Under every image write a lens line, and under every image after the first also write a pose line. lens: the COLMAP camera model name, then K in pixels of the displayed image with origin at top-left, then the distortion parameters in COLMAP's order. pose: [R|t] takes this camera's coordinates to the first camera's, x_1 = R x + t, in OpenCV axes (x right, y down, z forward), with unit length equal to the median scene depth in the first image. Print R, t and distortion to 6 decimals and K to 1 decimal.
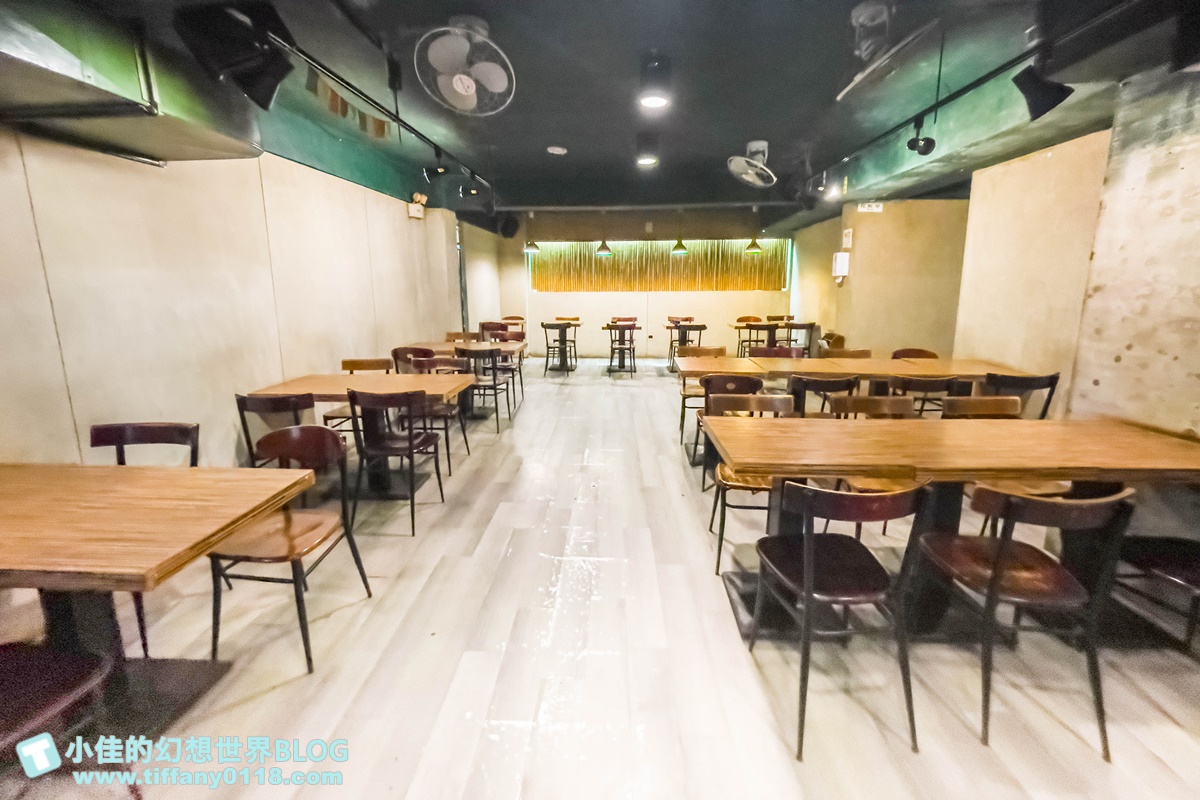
lens RADIAL K [[483.9, 0, 597.7], [0, 483.9, 372.7], [0, 0, 1]] dist [0.001574, 0.000162]
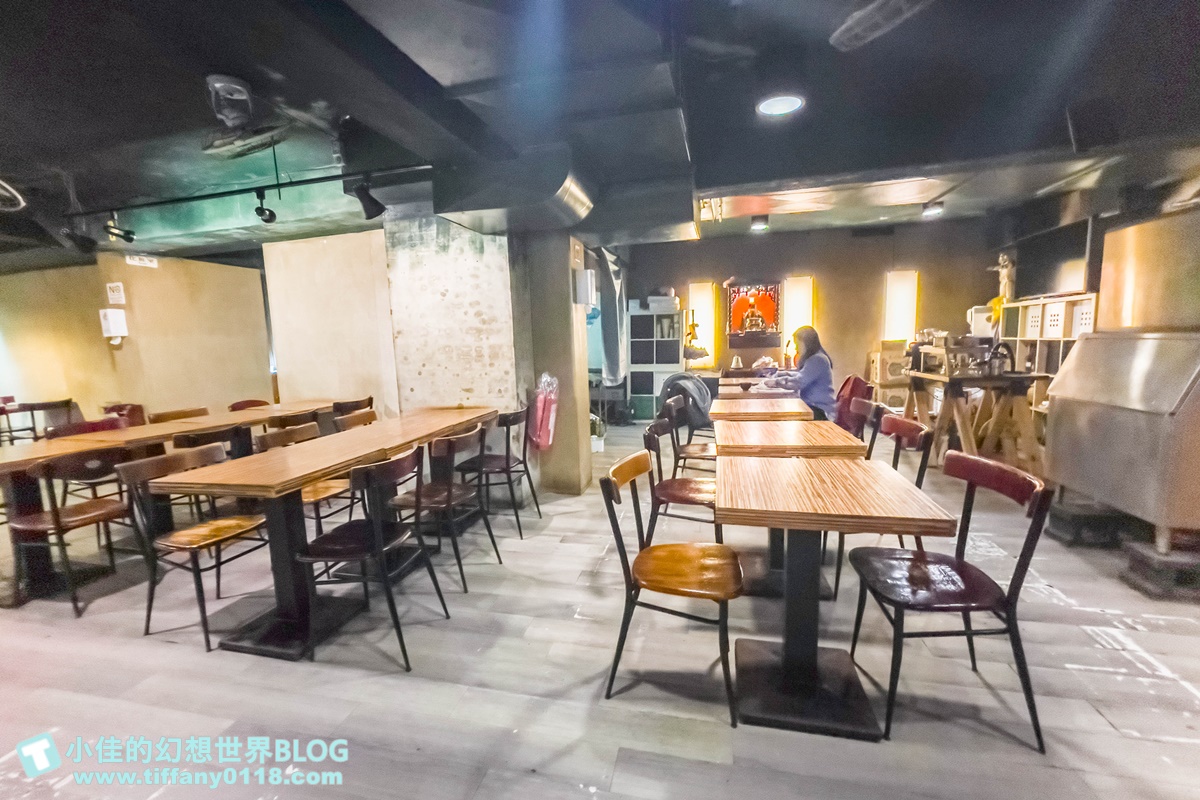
lens RADIAL K [[483.5, 0, 596.9], [0, 483.5, 417.8], [0, 0, 1]] dist [-0.019568, -0.000157]
pose [[0.198791, -0.157466, 0.967309, -0.420111], [0.208357, 0.971235, 0.115285, 0.053388], [-0.957638, 0.178628, 0.225882, 0.059132]]
